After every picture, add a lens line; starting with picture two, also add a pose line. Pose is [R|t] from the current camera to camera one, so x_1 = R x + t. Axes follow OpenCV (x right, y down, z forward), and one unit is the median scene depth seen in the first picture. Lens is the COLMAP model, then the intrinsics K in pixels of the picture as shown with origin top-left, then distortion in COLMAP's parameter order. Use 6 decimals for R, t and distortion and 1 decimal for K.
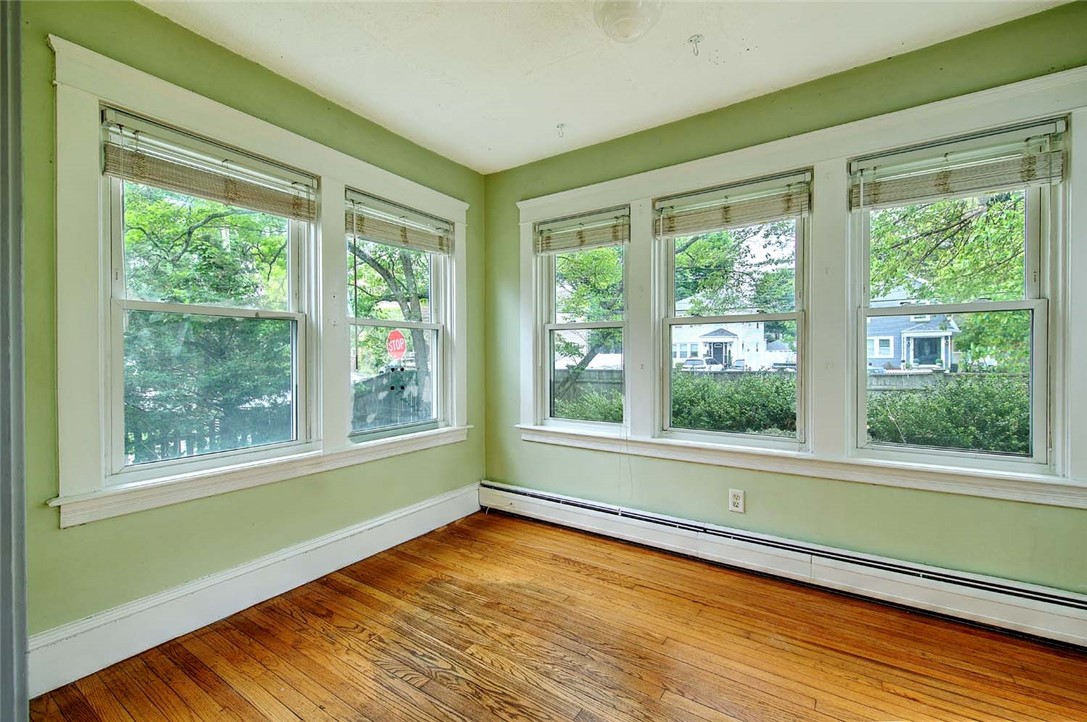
lens RADIAL K [[451.5, 0, 553.5], [0, 451.5, 359.7], [0, 0, 1]] dist [0.001246, 0.000101]
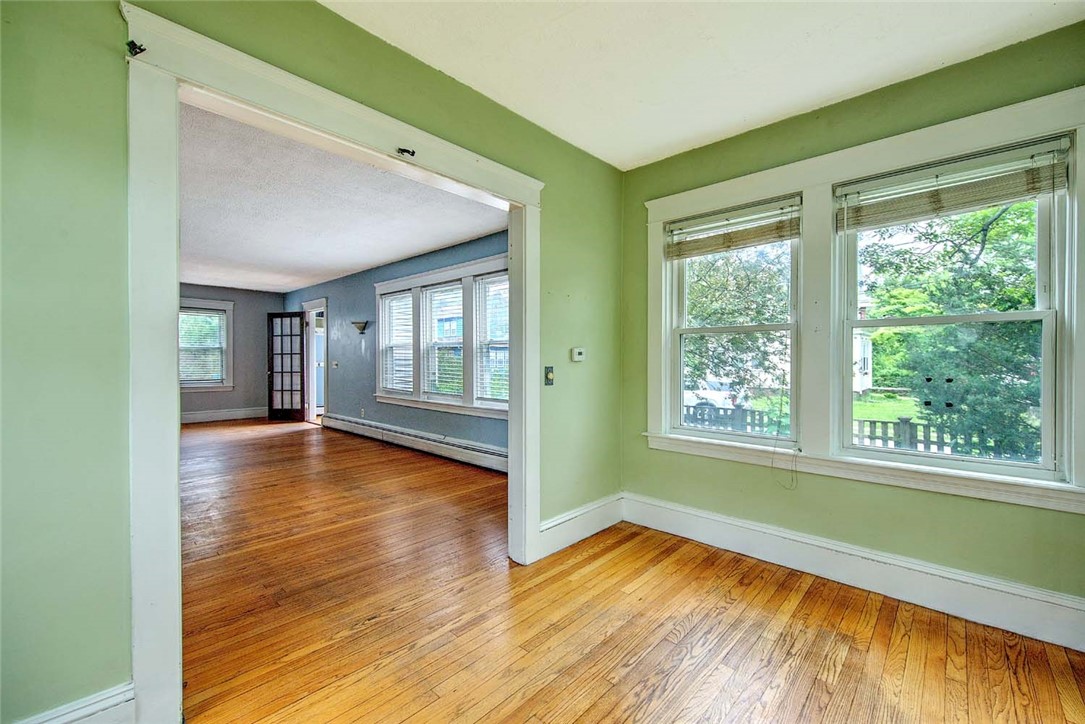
lens RADIAL K [[450.6, 0, 548.7], [0, 450.6, 365.8], [0, 0, 1]] dist [0.001246, 0.000101]
pose [[-0.164890, 0.016638, -0.986172, 0.693776], [-0.006772, 0.999815, 0.018001, -0.015607], [0.986289, 0.009647, -0.164747, 0.662881]]
